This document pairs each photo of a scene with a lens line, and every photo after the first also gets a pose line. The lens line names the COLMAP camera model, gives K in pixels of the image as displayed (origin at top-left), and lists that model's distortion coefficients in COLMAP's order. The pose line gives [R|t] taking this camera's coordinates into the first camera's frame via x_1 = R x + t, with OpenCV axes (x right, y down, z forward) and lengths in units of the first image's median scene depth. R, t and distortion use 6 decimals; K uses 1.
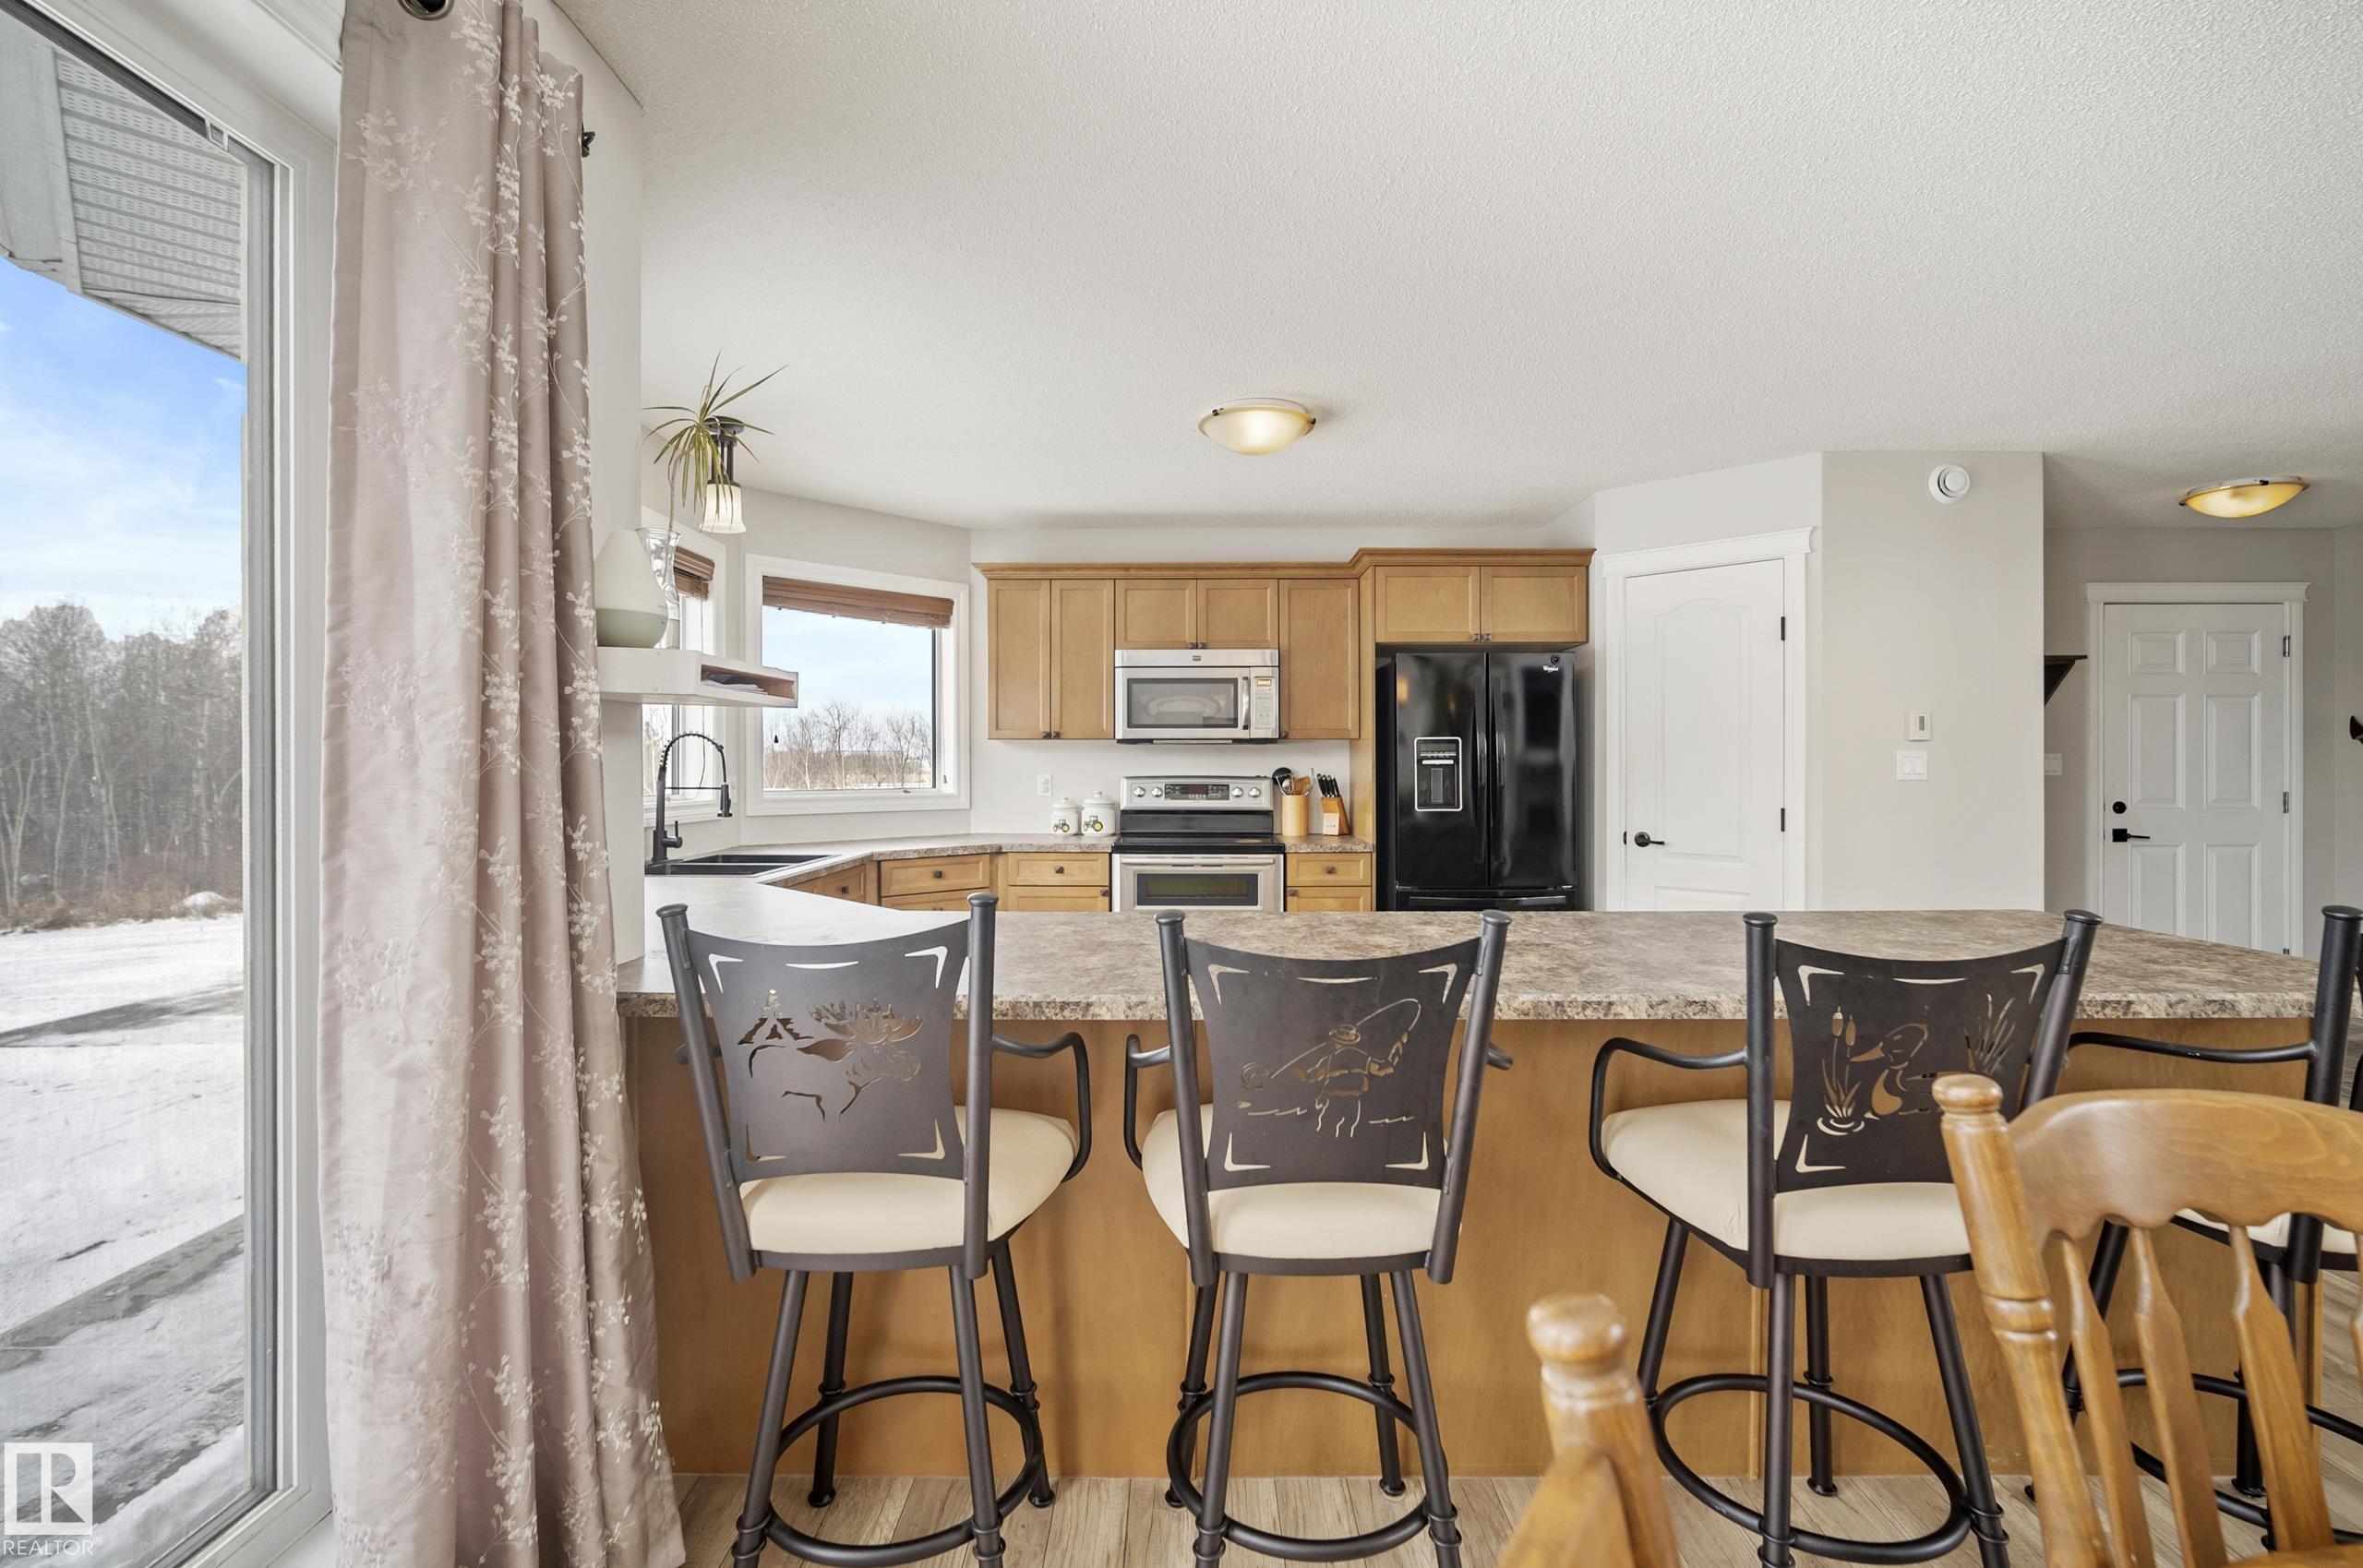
lens RADIAL K [[1052.6, 0, 1174.2], [0, 1052.6, 772.9], [0, 0, 1]] dist [-0.013408, 0.003466]
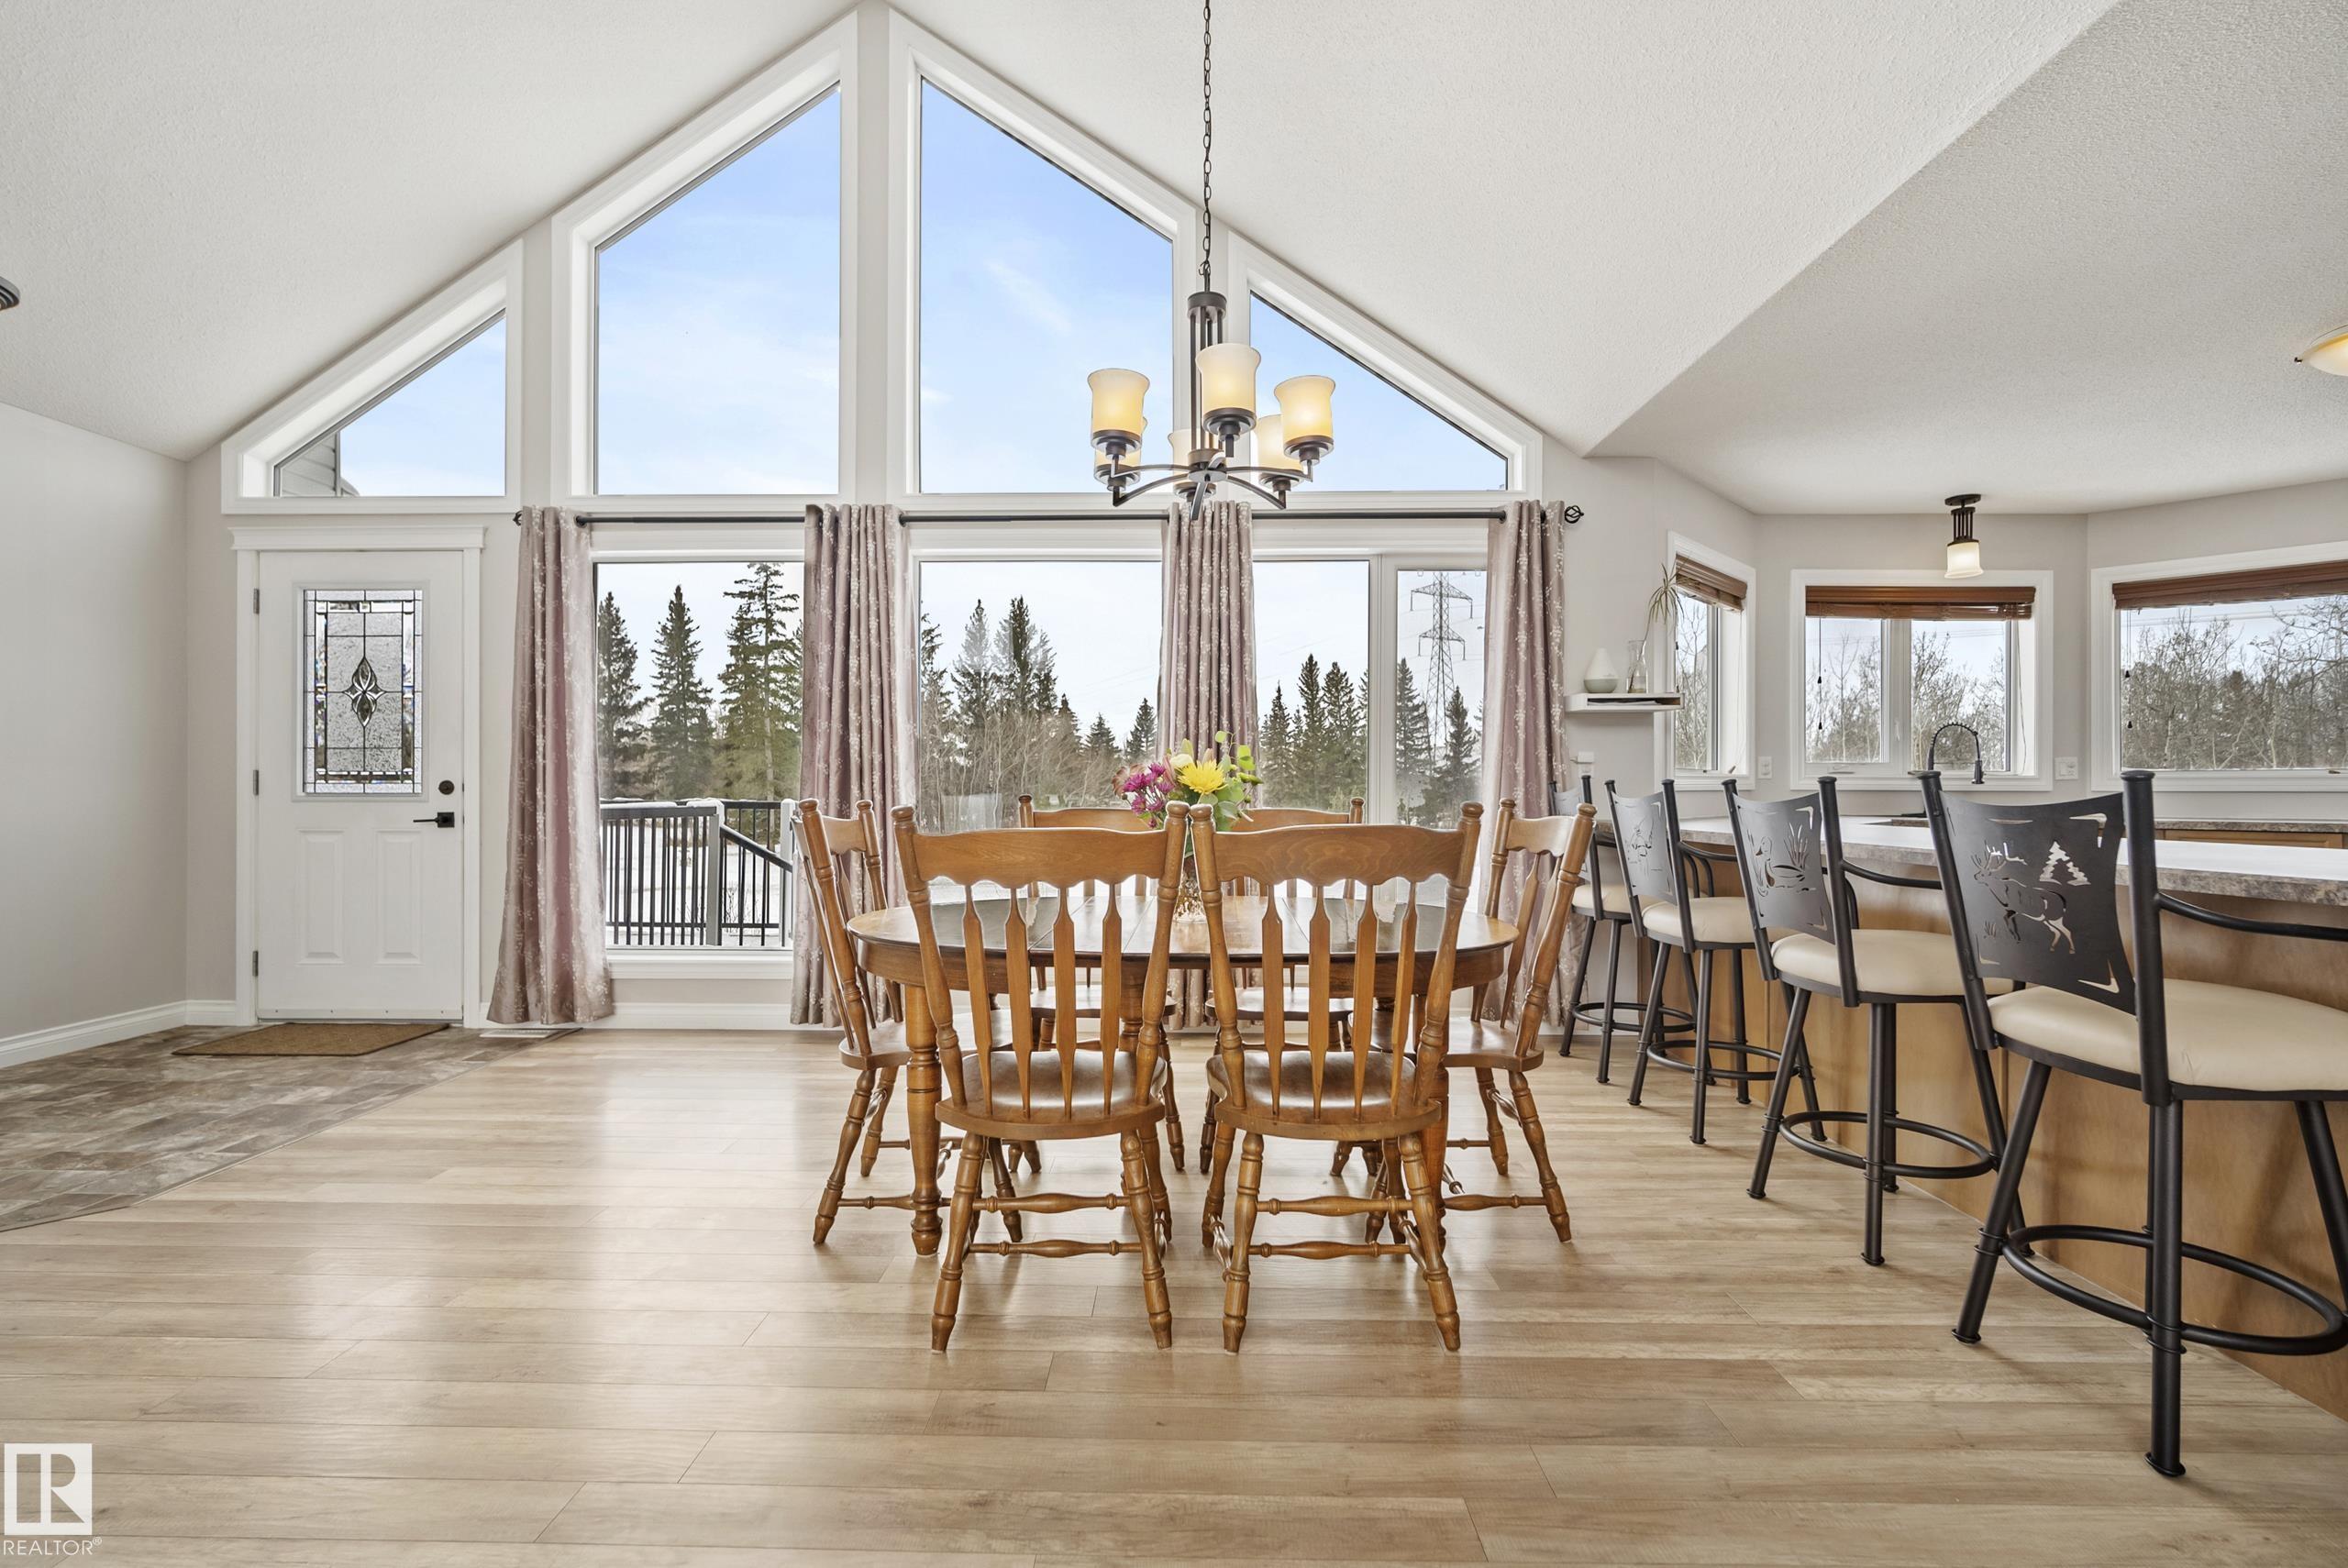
lens RADIAL K [[1045.9, 0, 1171.5], [0, 1045.9, 783.9], [0, 0, 1]] dist [-0.013408, 0.003466]
pose [[-0.011057, -0.005444, -0.999924, 0.724323], [-0.010742, 0.999928, -0.005325, 0.046689], [0.999881, 0.010682, -0.011115, -0.018551]]
